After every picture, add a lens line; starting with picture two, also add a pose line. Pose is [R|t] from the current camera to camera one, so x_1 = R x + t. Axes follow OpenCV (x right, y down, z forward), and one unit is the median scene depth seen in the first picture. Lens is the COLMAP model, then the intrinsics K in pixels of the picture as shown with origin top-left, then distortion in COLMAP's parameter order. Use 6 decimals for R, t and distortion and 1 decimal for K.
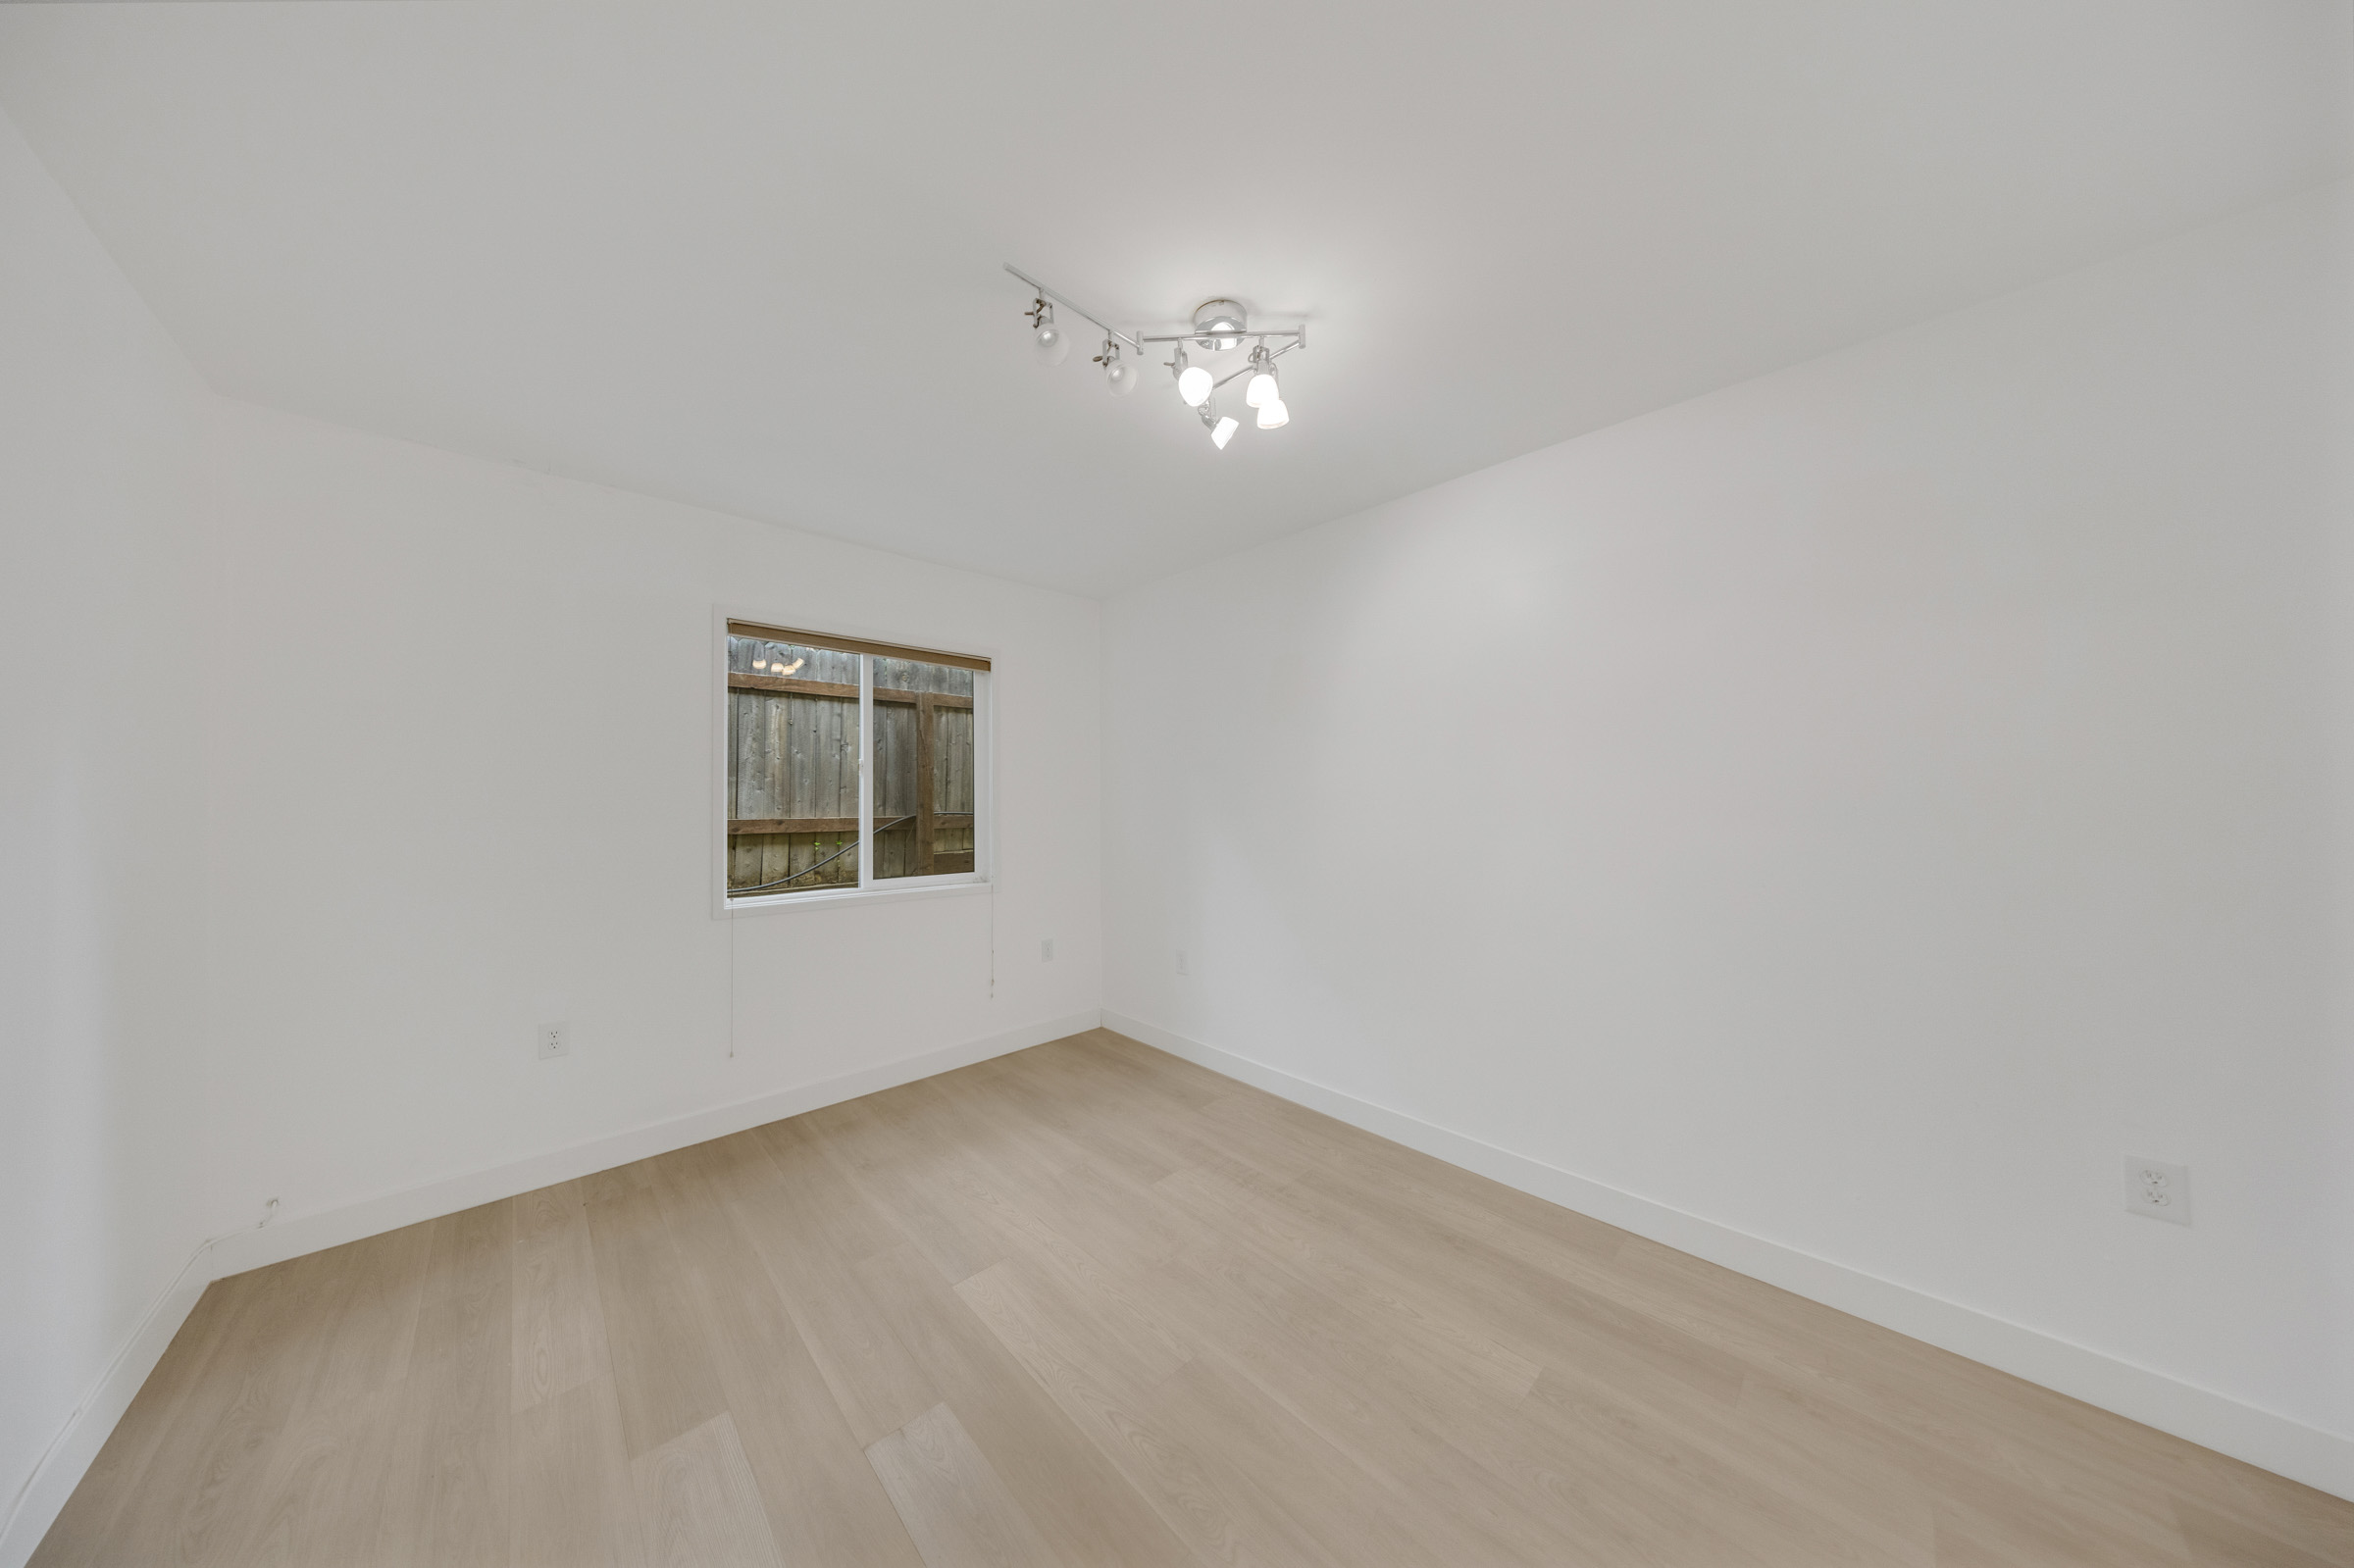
lens RADIAL K [[716.0, 0, 1177.0], [0, 716.0, 784.0], [0, 0, 1]] dist [0.039191, -0.008242]
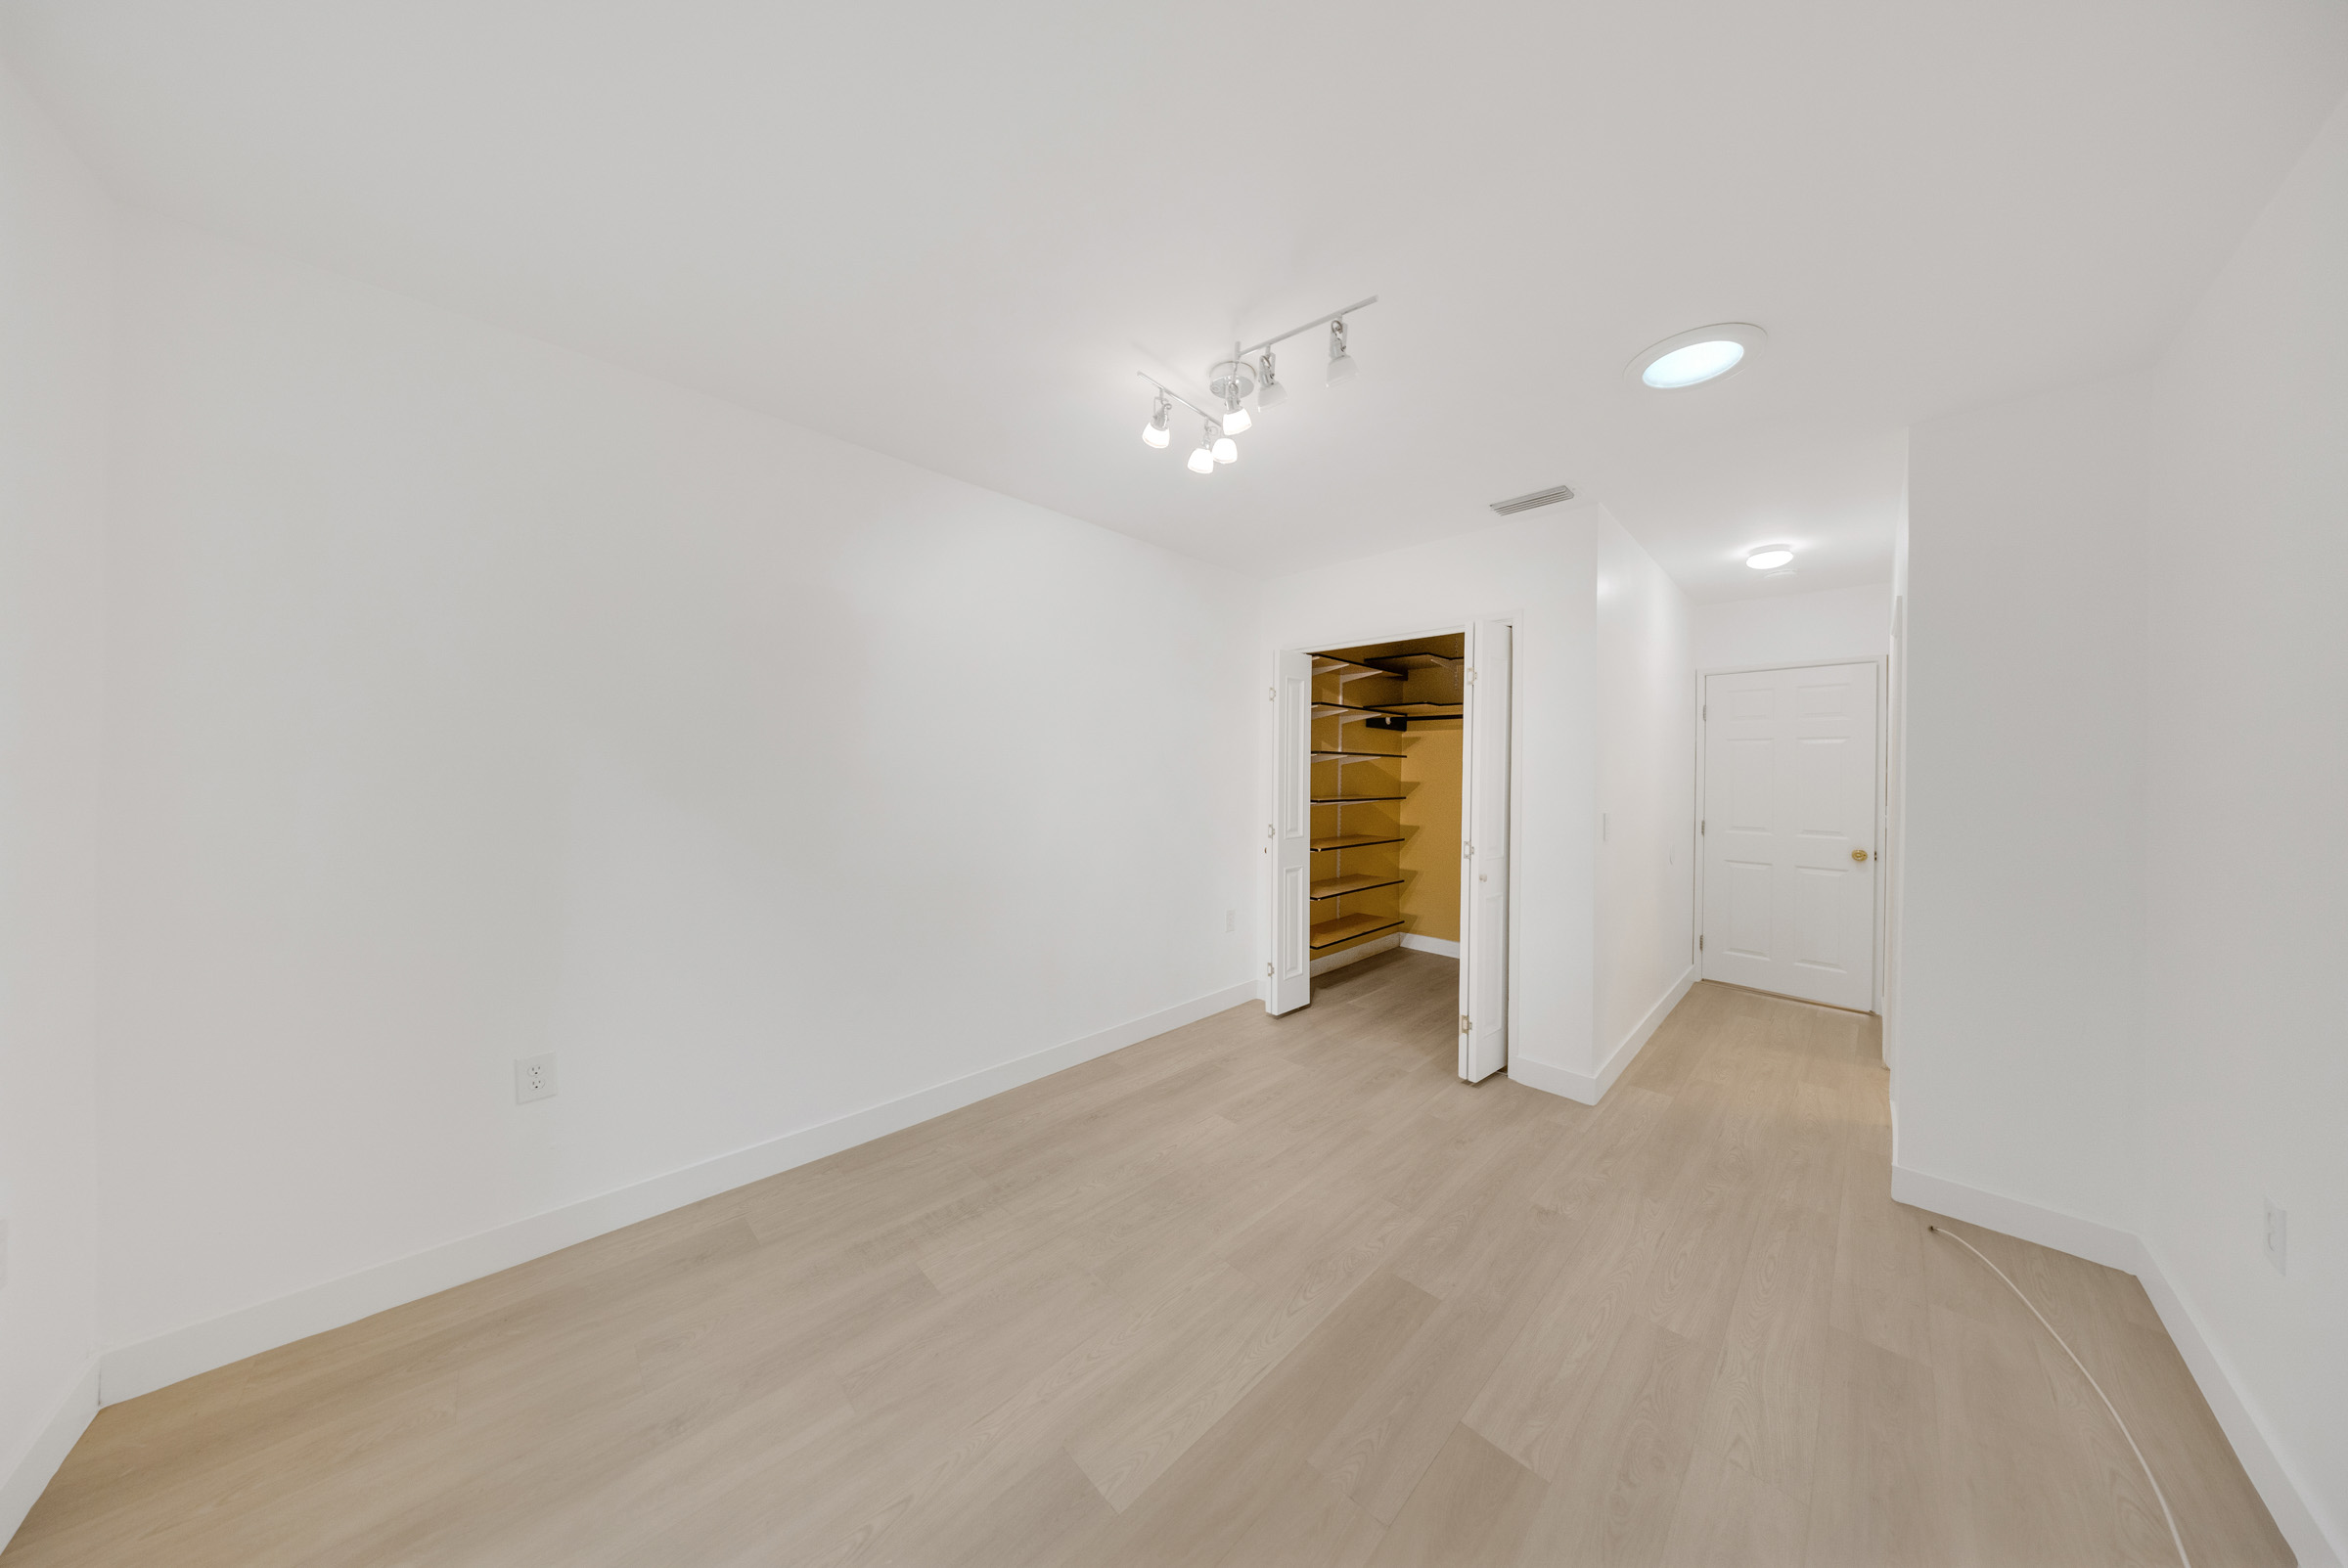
lens RADIAL K [[714.2, 0, 1174.0], [0, 714.2, 784.0], [0, 0, 1]] dist [0.039191, -0.008242]
pose [[-0.028796, -0.005261, 0.999571, -0.835572], [-0.028031, 0.999597, 0.004454, 0.026677], [-0.999192, -0.027891, -0.028932, 0.854261]]
